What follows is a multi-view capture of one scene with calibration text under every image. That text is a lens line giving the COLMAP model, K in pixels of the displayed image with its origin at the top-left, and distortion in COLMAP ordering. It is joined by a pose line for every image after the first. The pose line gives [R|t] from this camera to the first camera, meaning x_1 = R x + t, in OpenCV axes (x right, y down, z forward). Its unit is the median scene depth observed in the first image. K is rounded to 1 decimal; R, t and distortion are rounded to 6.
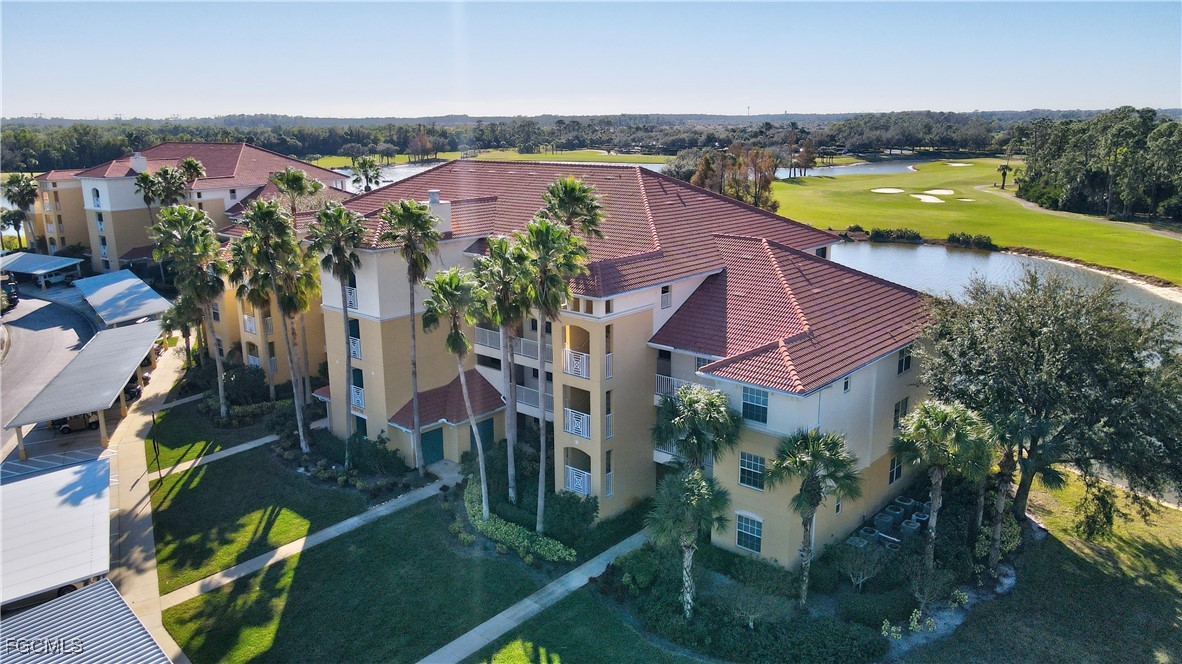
lens RADIAL K [[865.9, 0, 591.0], [0, 865.9, 332.0], [0, 0, 1]] dist [-0.002824, 0.039580]
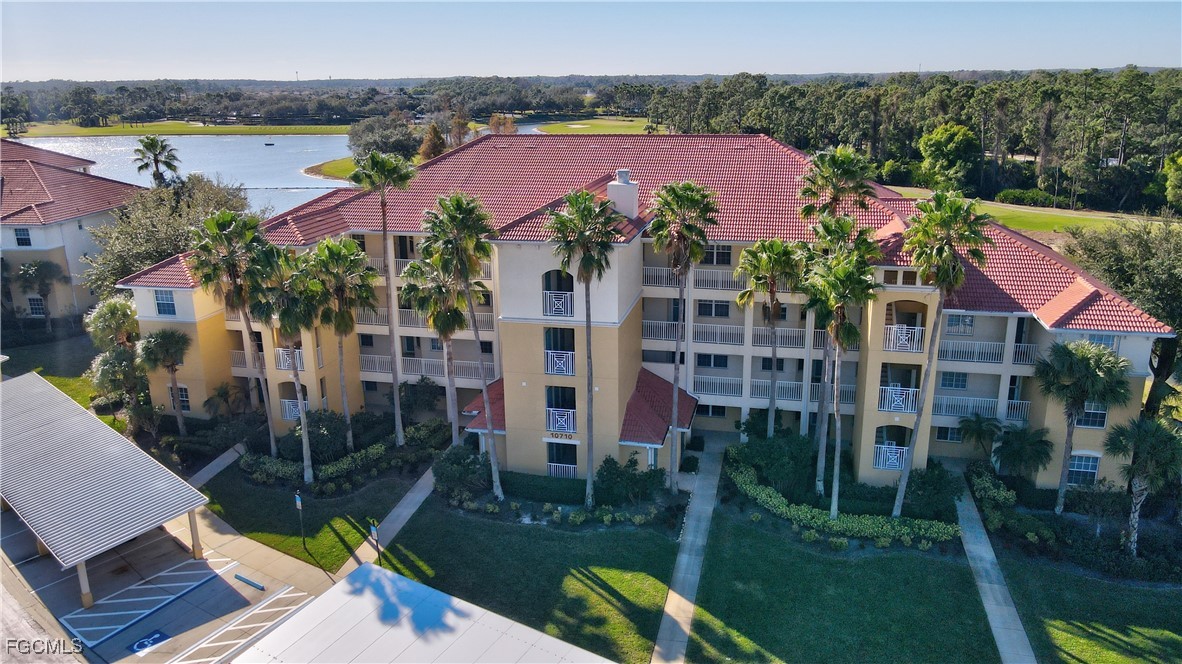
lens RADIAL K [[865.9, 0, 591.0], [0, 865.9, 332.0], [0, 0, 1]] dist [-0.002824, 0.039580]
pose [[0.878034, -0.137921, 0.458295, -0.587273], [0.120695, 0.990438, 0.066831, -0.059892], [-0.463130, -0.003366, 0.886284, 0.229531]]
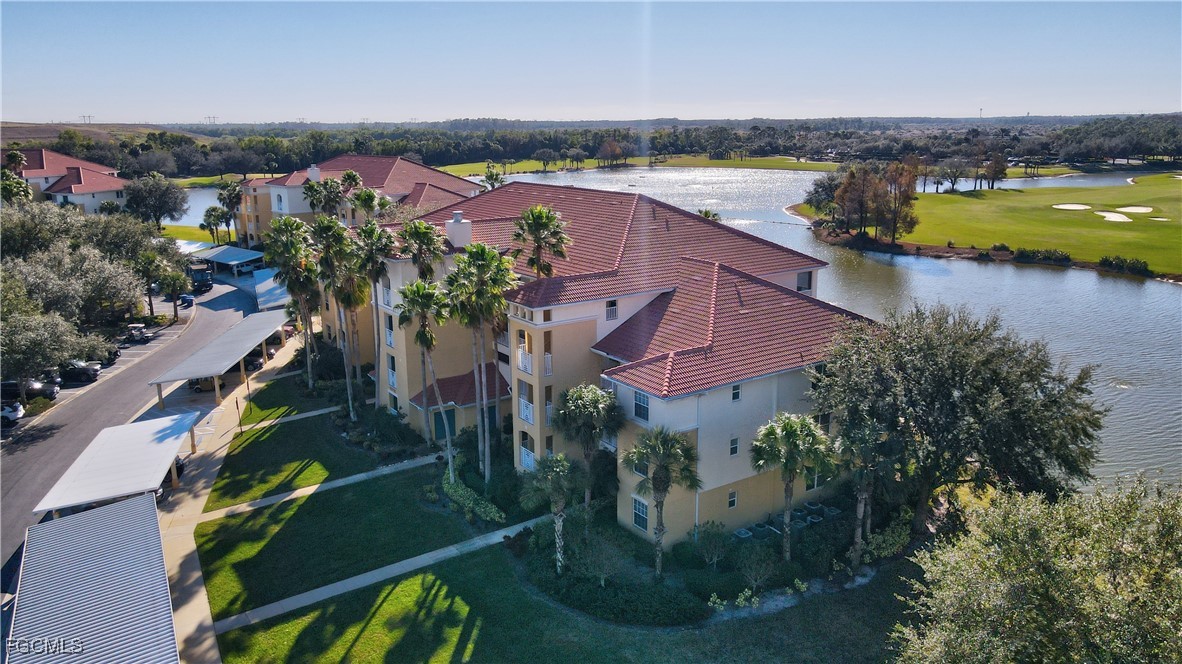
lens RADIAL K [[865.9, 0, 591.0], [0, 865.9, 332.0], [0, 0, 1]] dist [-0.002824, 0.039580]
pose [[0.971146, 0.056729, -0.231640, 0.266748], [-0.057331, 0.998347, 0.004136, -0.011497], [0.231492, 0.009264, 0.972793, -0.116903]]
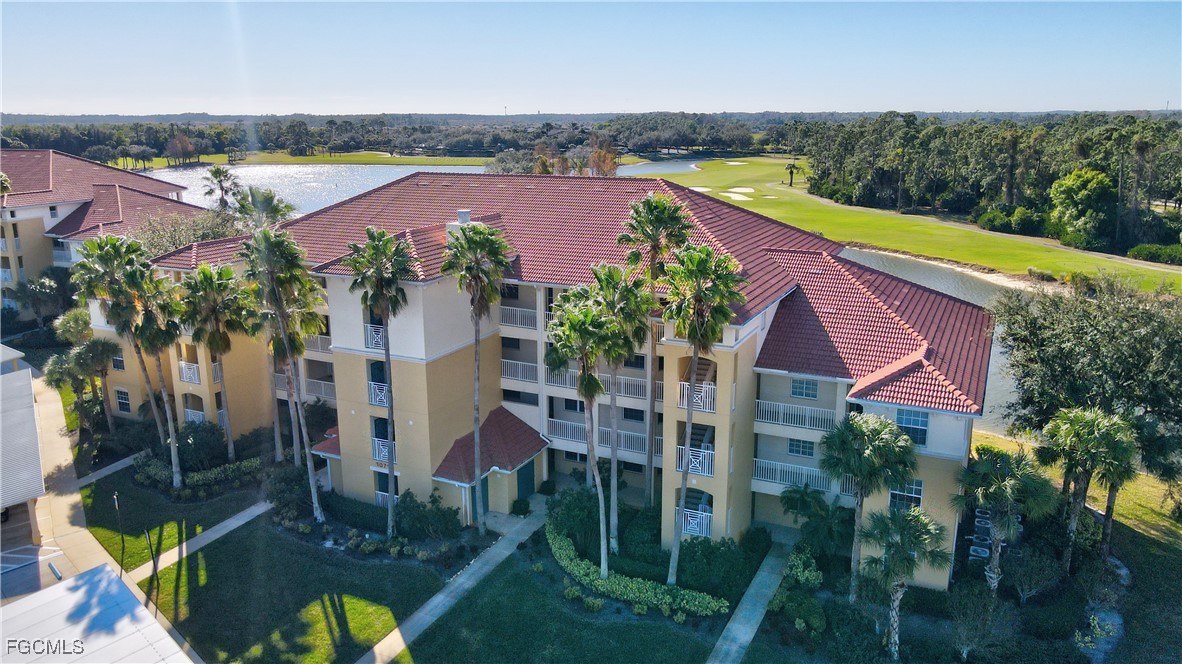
lens RADIAL K [[865.9, 0, 591.0], [0, 865.9, 332.0], [0, 0, 1]] dist [-0.002824, 0.039580]
pose [[0.962616, -0.062218, 0.263627, -0.277012], [0.062064, 0.998032, 0.008922, -0.036254], [-0.263663, 0.007773, 0.964584, 0.106750]]
